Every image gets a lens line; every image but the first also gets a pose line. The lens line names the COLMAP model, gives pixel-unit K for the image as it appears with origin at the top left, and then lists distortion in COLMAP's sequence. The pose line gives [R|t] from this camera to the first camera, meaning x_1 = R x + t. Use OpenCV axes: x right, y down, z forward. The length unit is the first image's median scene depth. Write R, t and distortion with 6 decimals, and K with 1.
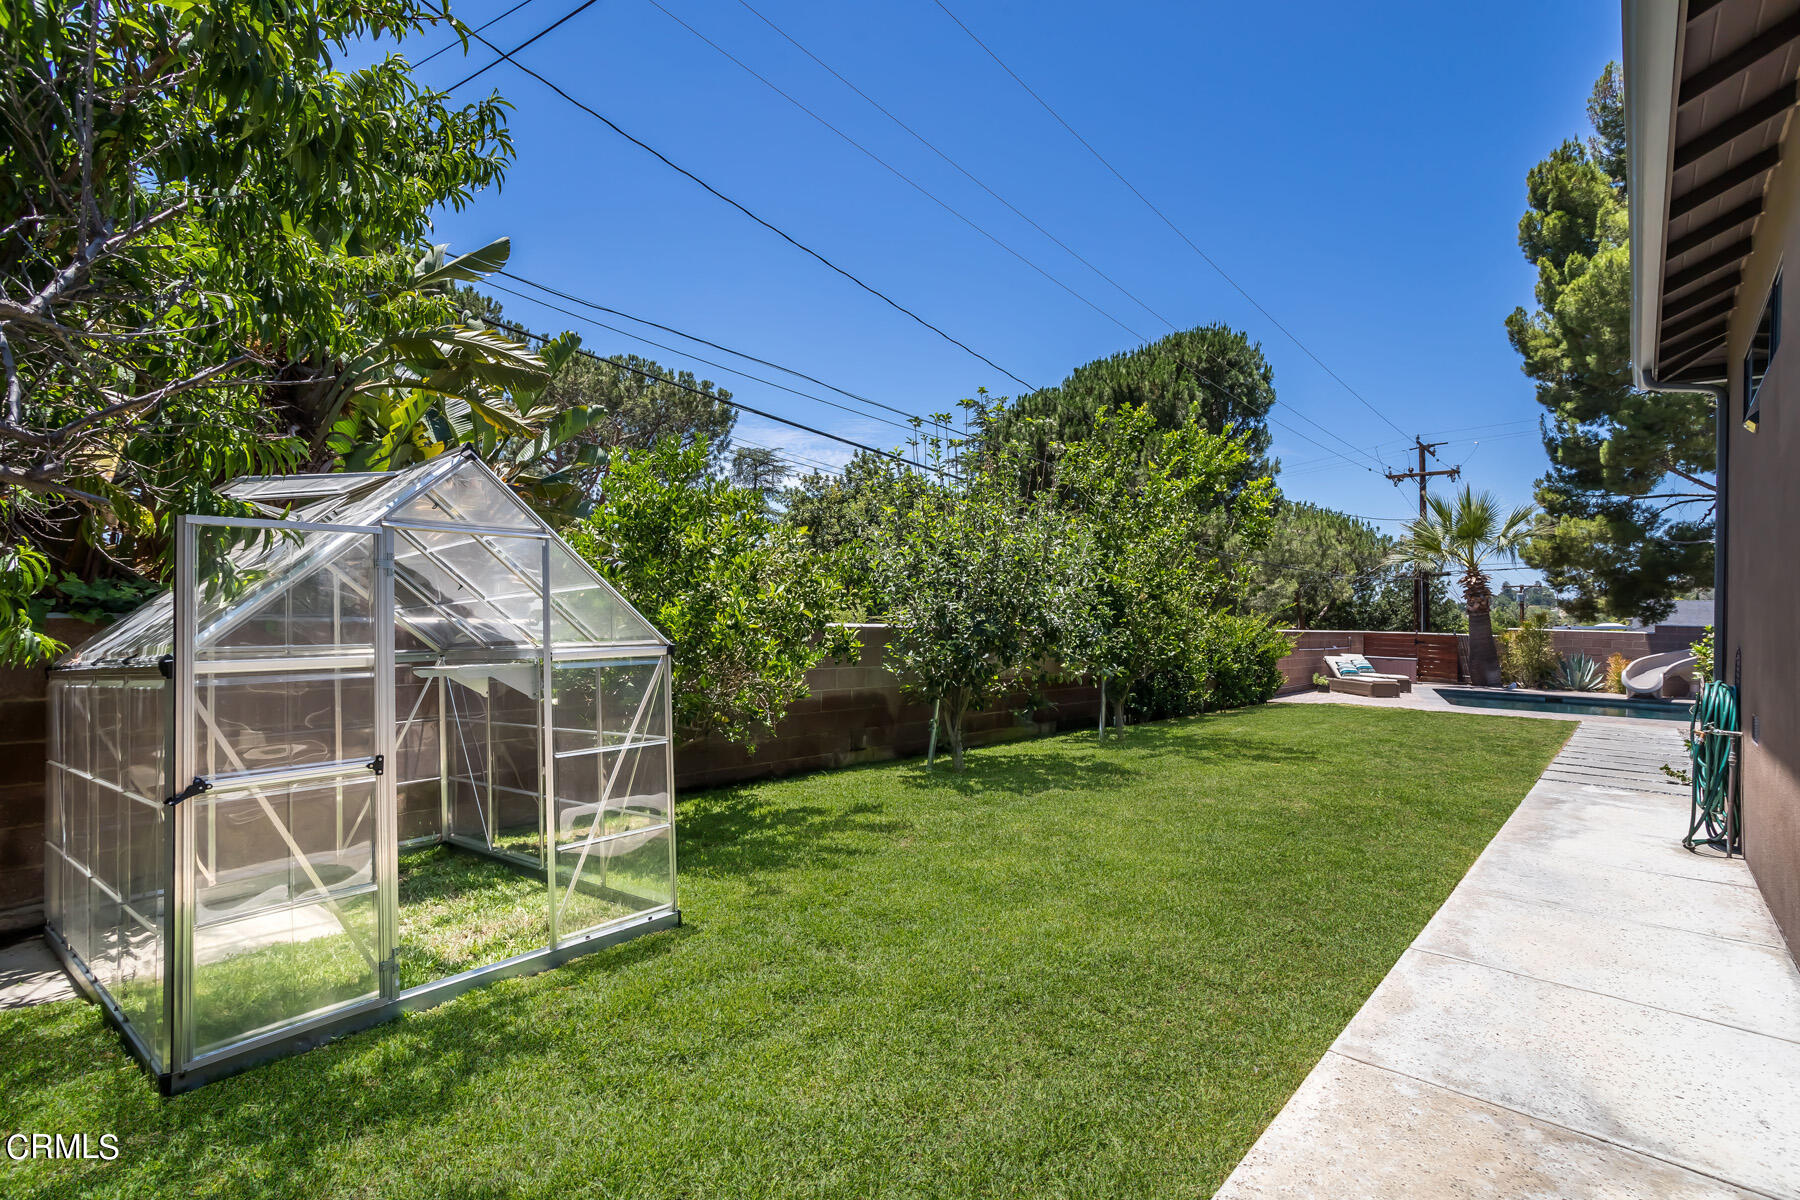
lens RADIAL K [[865.7, 0, 899.9], [0, 865.7, 595.4], [0, 0, 1]] dist [-0.052432, 0.034882]
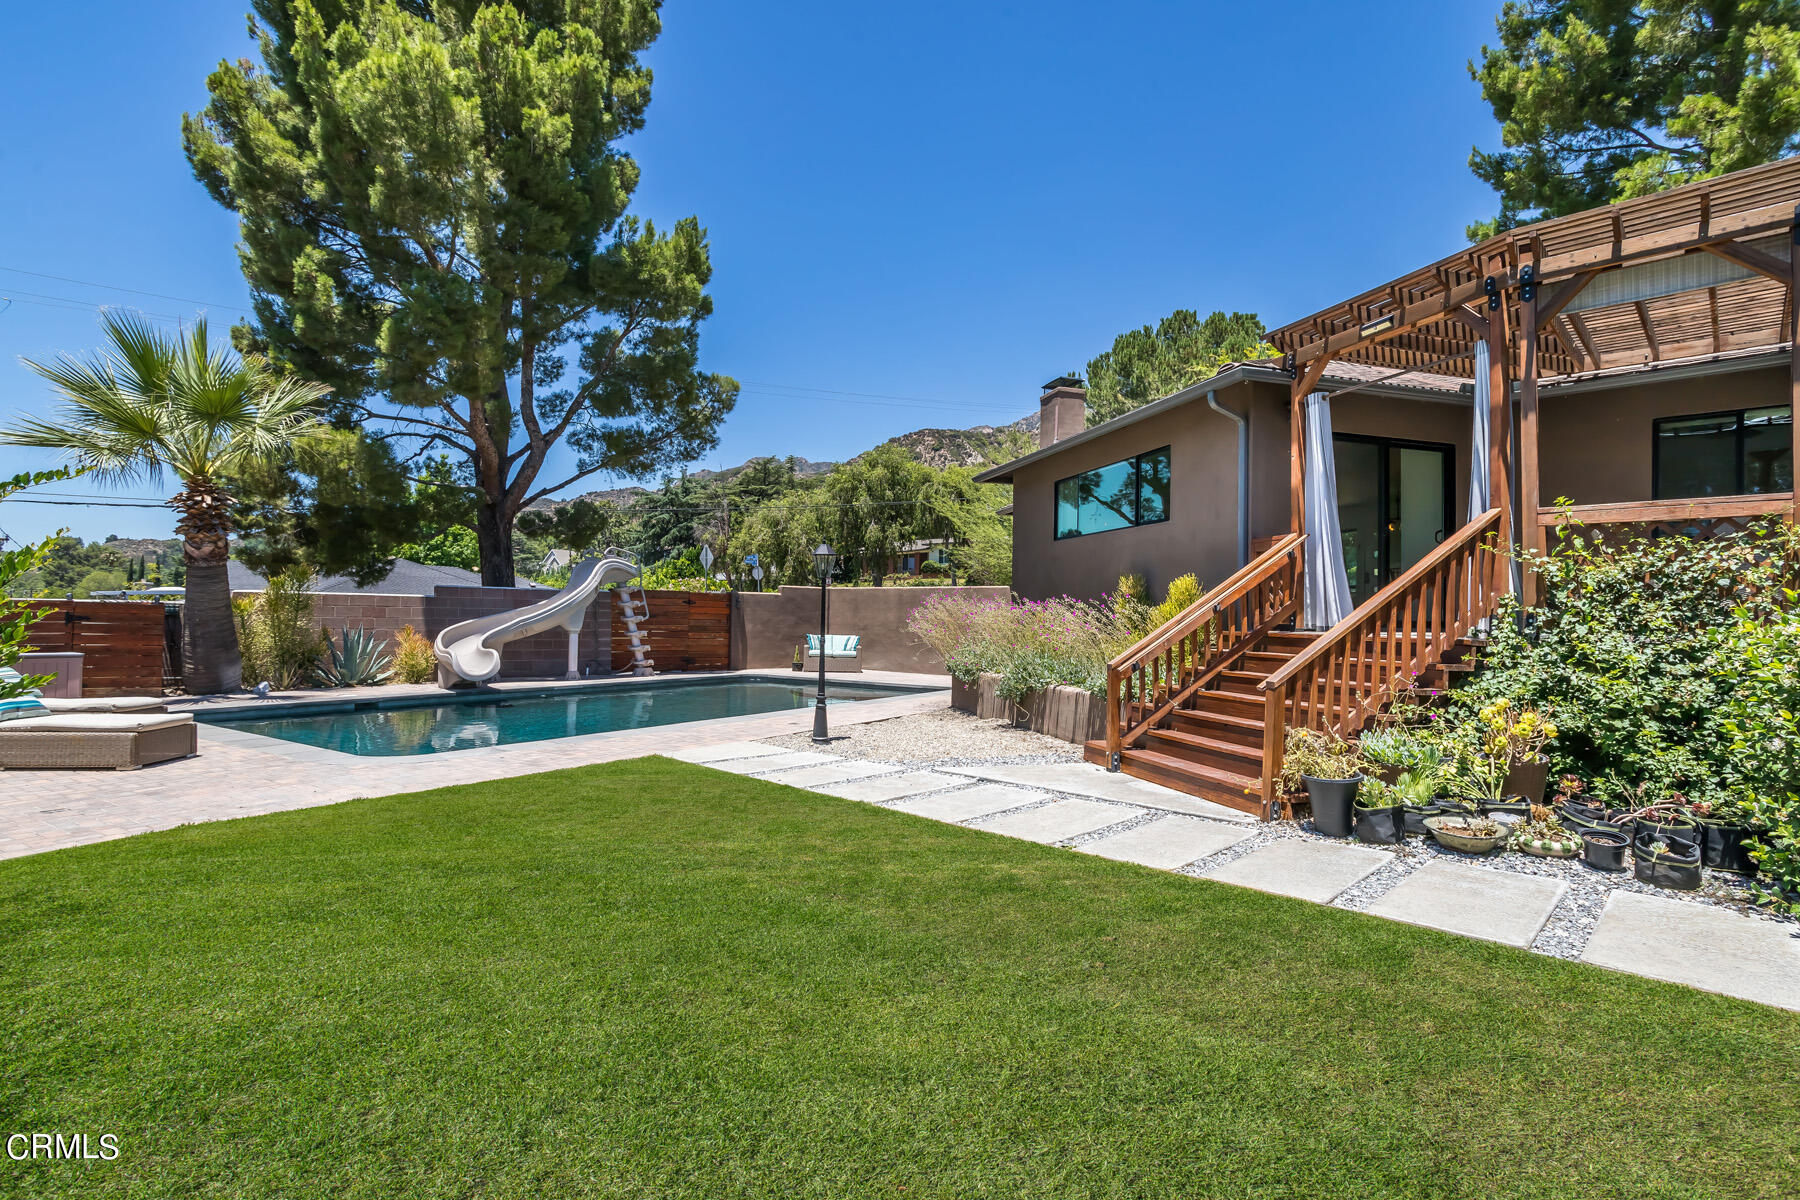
lens RADIAL K [[865.7, 0, 899.9], [0, 865.7, 595.4], [0, 0, 1]] dist [-0.052432, 0.034882]
pose [[0.066492, -0.003585, 0.997780, 0.155036], [-0.036635, 0.999311, 0.006032, 0.021357], [-0.997114, -0.036954, 0.066315, 0.487792]]
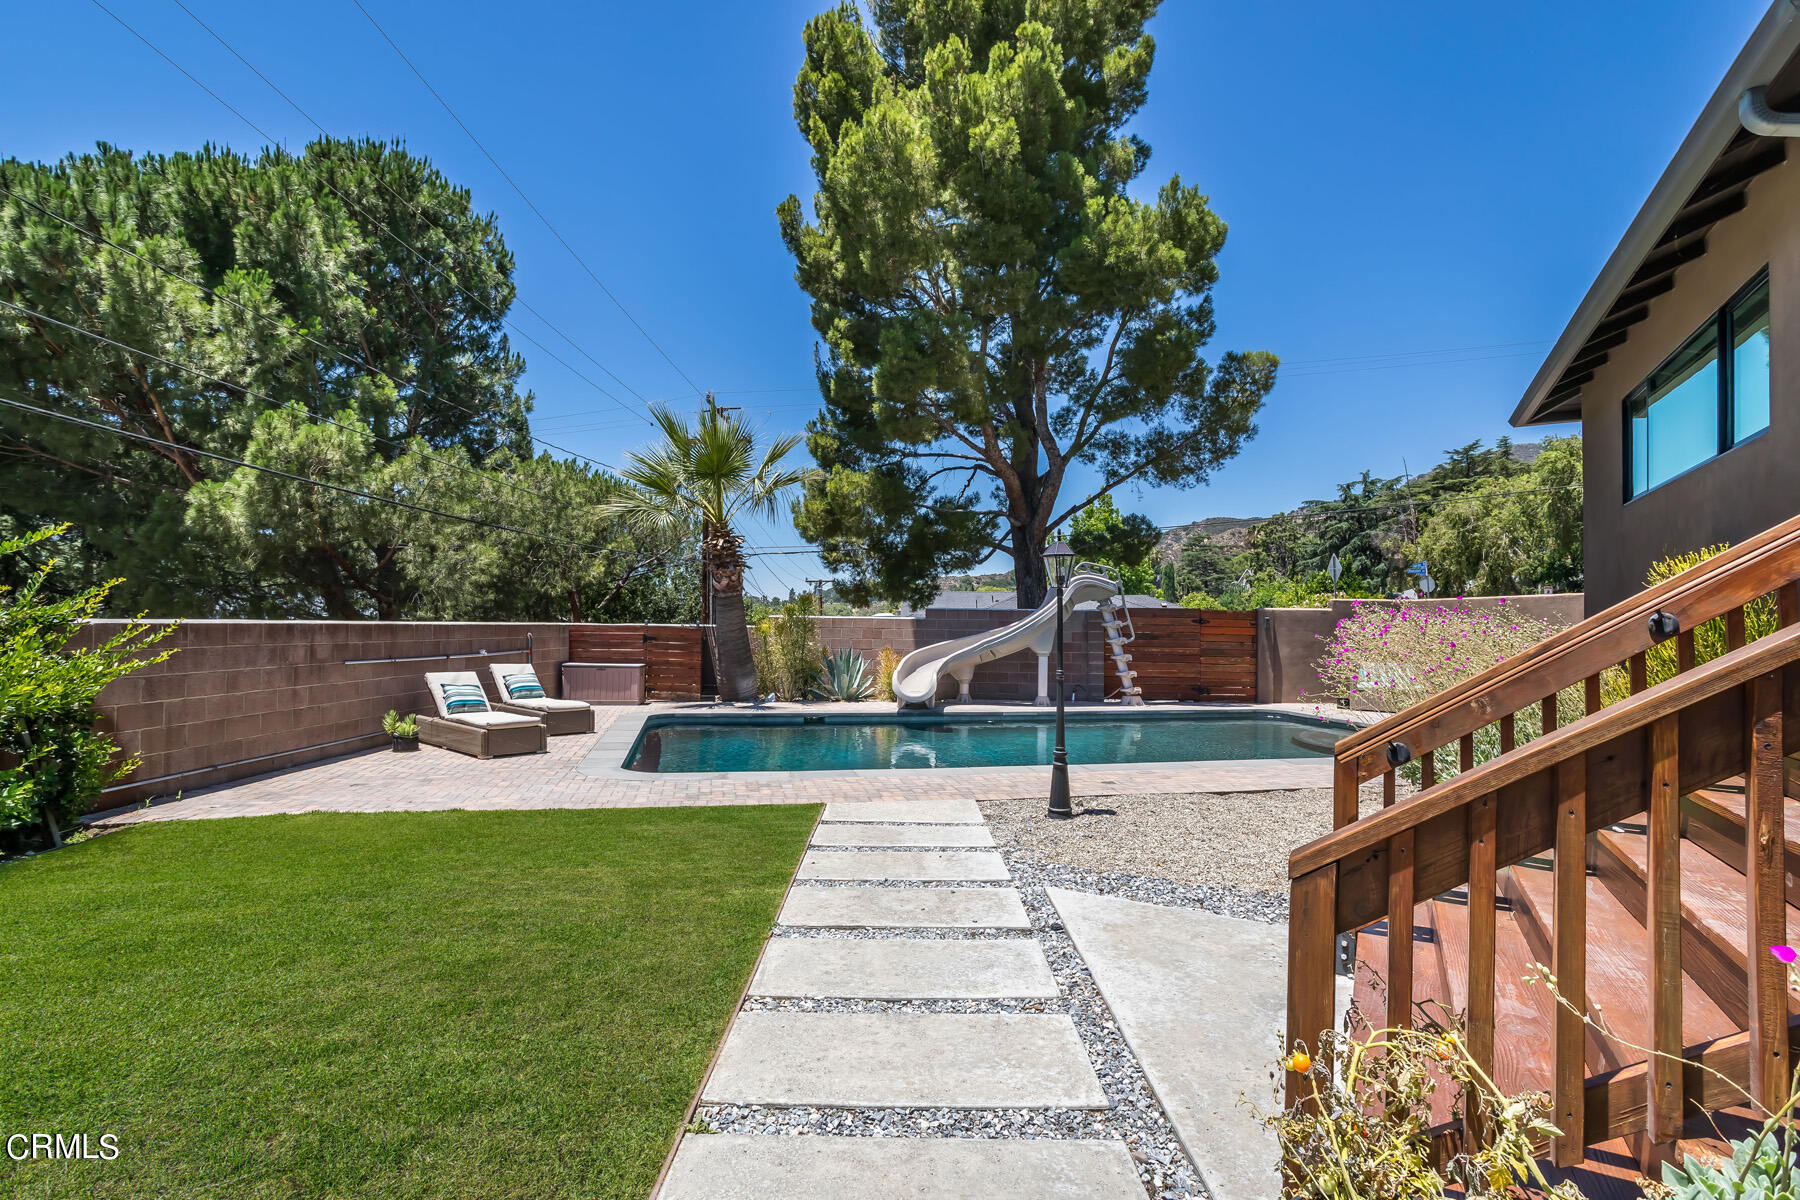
lens RADIAL K [[865.7, 0, 899.9], [0, 865.7, 595.4], [0, 0, 1]] dist [-0.052432, 0.034882]
pose [[0.755530, 0.004084, 0.655102, 0.314987], [-0.007064, 0.999973, 0.001913, 0.019359], [-0.655076, -0.006073, 0.755538, 0.372062]]
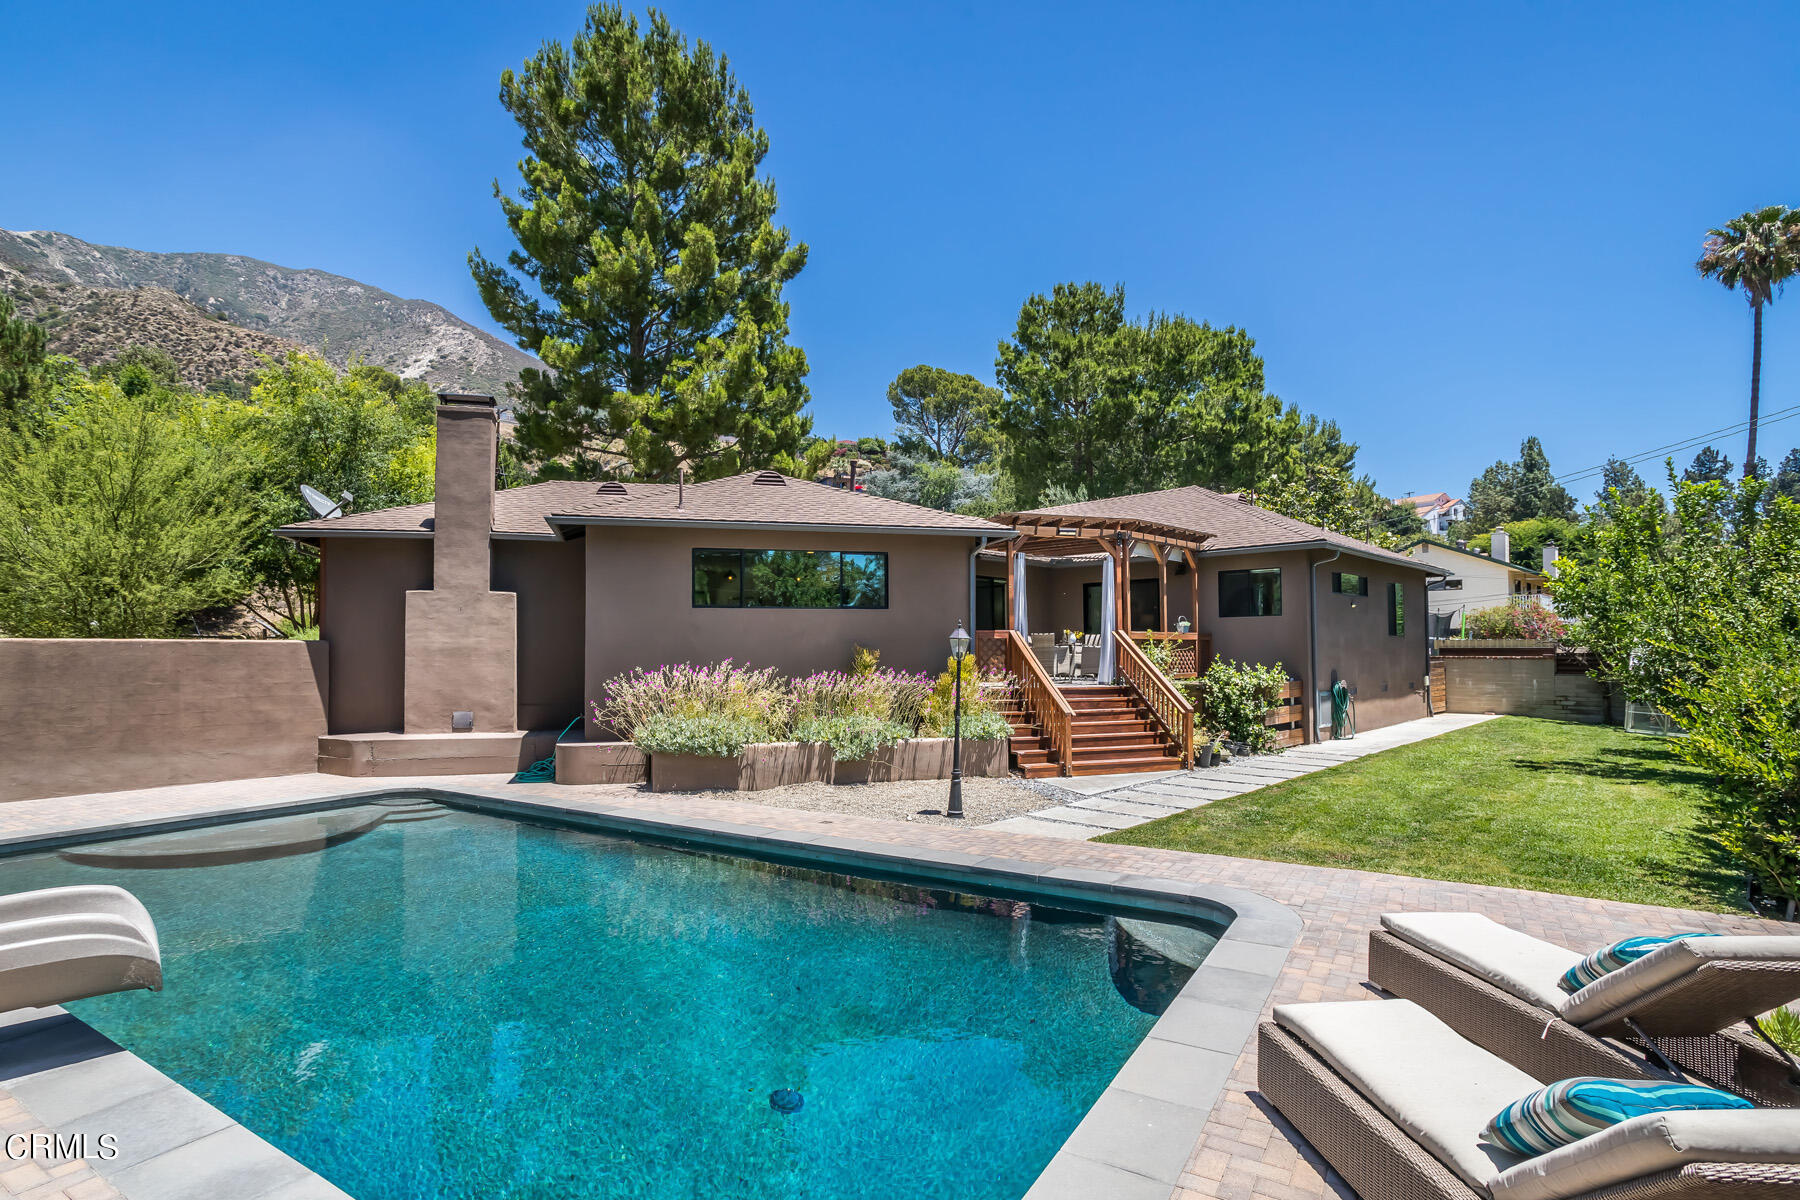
lens RADIAL K [[898.4, 0, 869.4], [0, 898.4, 619.1], [0, 0, 1]] dist [-0.050043, 0.037802]
pose [[-0.996095, -0.021443, 0.085639, 0.540028], [-0.026256, 0.998115, -0.055471, 0.022629], [-0.084288, -0.057503, -0.994781, 0.970719]]
